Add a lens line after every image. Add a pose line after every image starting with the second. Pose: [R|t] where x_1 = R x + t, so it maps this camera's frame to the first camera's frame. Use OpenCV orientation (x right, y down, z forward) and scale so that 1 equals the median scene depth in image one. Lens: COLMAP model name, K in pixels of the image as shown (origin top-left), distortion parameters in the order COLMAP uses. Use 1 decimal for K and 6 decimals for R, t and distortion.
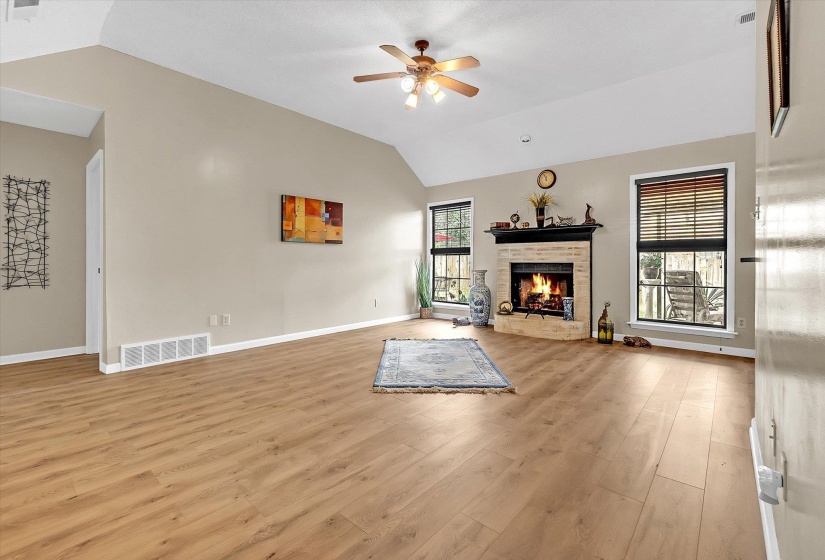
lens RADIAL K [[367.7, 0, 398.5], [0, 367.7, 265.8], [0, 0, 1]] dist [-0.005835, 0.000056]
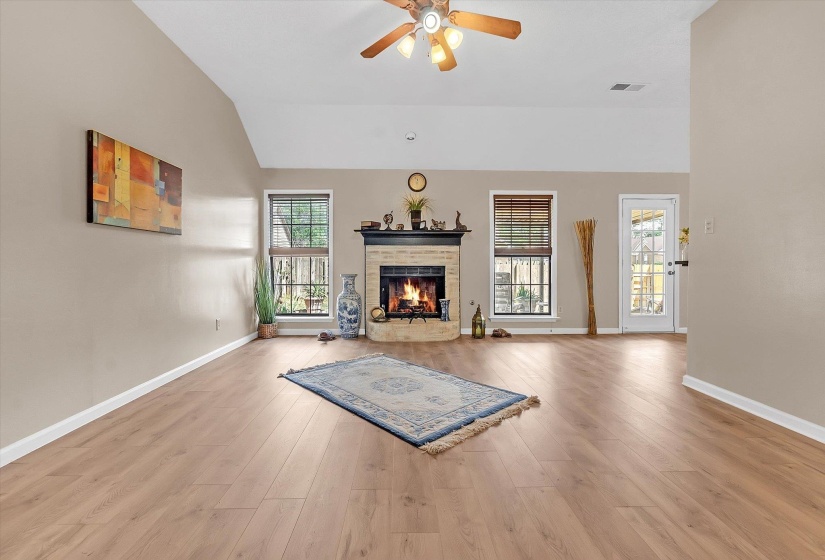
lens RADIAL K [[367.7, 0, 412.0], [0, 367.7, 273.8], [0, 0, 1]] dist [-0.005835, 0.000056]
pose [[0.720185, -0.013656, 0.693647, -0.549040], [0.006031, 0.999892, 0.013424, -0.000535], [-0.693755, -0.005485, 0.720190, 0.522698]]
